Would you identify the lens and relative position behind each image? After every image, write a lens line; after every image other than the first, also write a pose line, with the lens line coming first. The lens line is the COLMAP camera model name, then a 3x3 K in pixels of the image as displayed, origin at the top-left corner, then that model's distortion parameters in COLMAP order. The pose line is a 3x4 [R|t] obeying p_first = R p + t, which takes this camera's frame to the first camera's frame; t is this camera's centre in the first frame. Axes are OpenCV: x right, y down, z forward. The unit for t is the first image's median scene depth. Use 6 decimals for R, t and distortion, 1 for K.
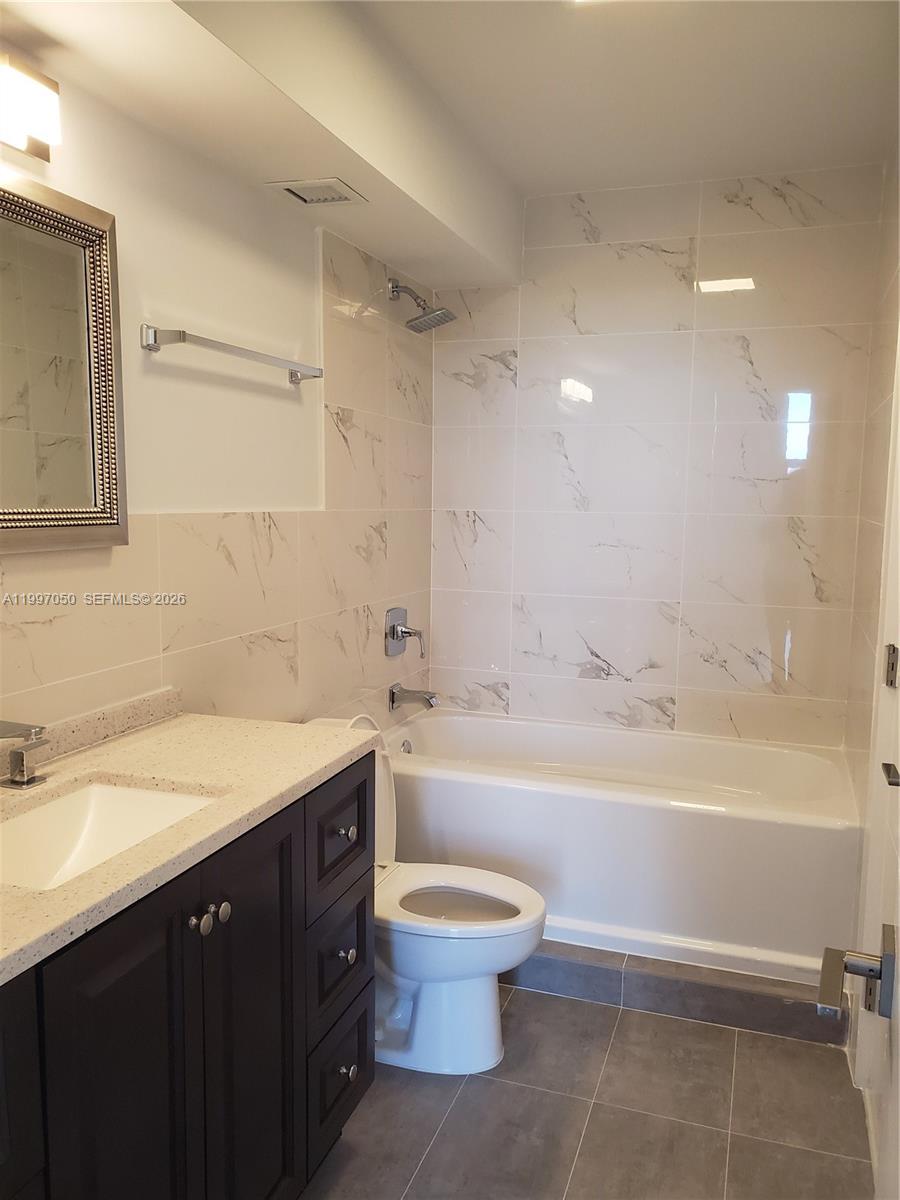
lens RADIAL K [[928.2, 0, 451.0], [0, 928.2, 601.5], [0, 0, 1]] dist [0.005371, -0.007896]
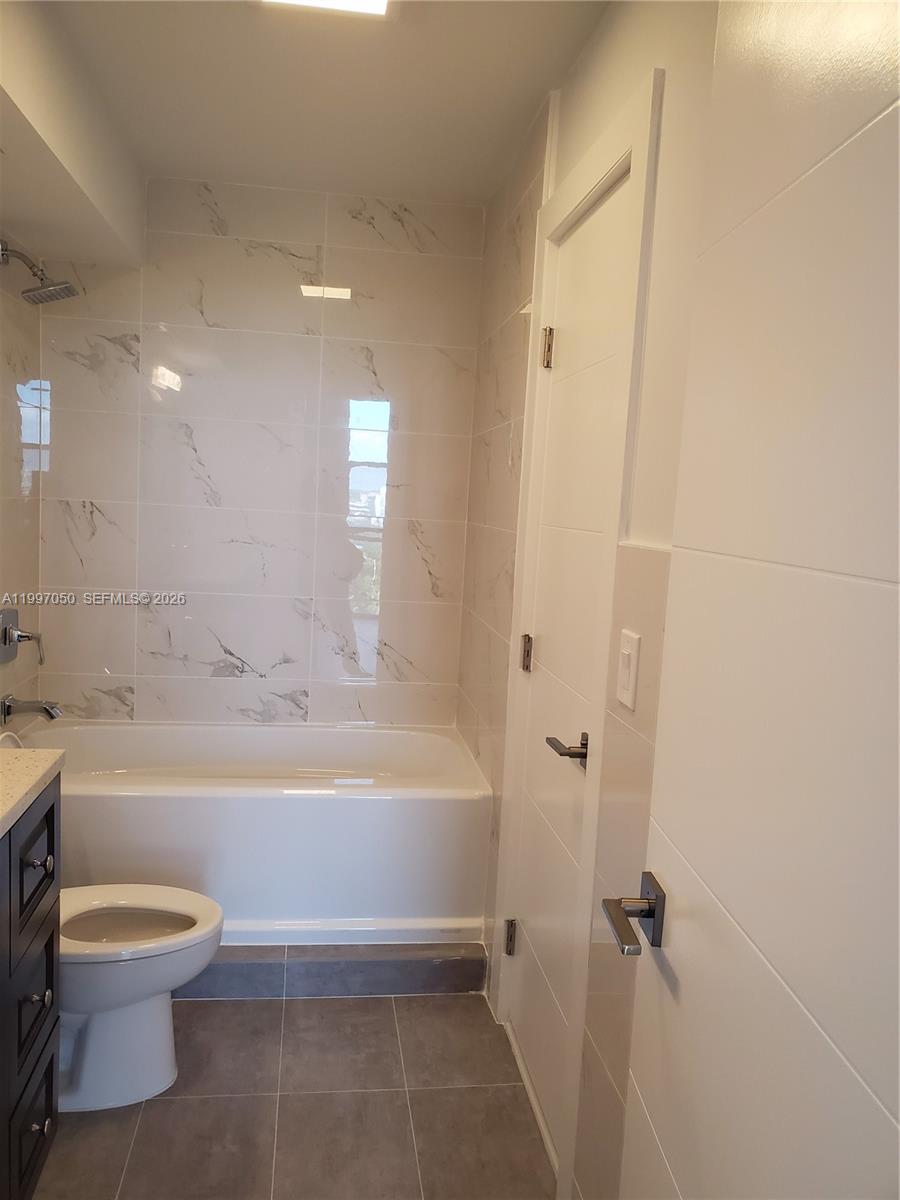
lens RADIAL K [[928.7, 0, 450.0], [0, 928.7, 600.0], [0, 0, 1]] dist [-0.011139, -0.006061]
pose [[0.889591, -0.016519, 0.456459, -0.111089], [0.012858, 0.999855, 0.011124, -0.008395], [-0.456576, -0.004027, 0.889675, 0.016210]]
